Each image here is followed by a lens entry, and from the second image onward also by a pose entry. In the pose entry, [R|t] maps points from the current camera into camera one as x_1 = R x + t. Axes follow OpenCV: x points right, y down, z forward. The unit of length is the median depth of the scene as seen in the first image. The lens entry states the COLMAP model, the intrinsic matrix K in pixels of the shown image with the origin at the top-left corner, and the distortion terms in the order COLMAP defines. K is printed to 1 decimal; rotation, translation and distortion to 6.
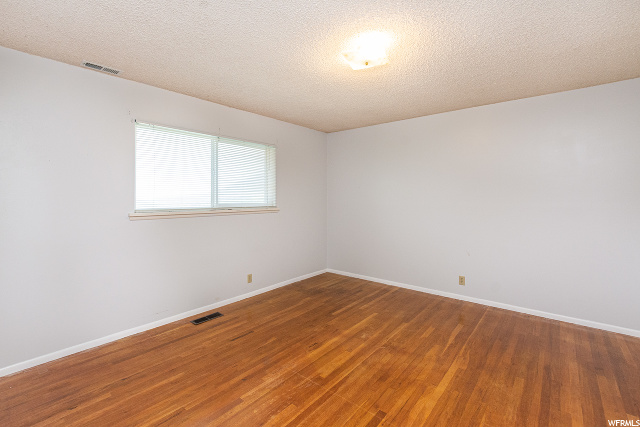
lens RADIAL K [[296.9, 0, 320.5], [0, 296.9, 212.4], [0, 0, 1]] dist [0.010066, 0.000029]
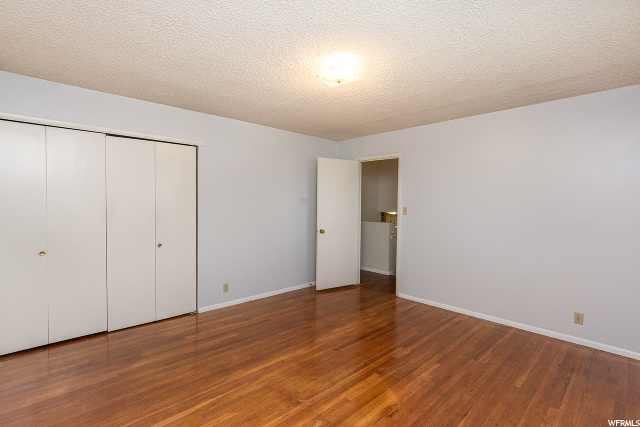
lens RADIAL K [[300.1, 0, 319.5], [0, 300.1, 211.4], [0, 0, 1]] dist [-0.002658, -0.000915]
pose [[-0.990767, -0.016225, 0.134601, 0.075753], [-0.004634, 0.996286, 0.085986, -0.132839], [-0.135496, 0.084568, -0.987162, 2.002686]]
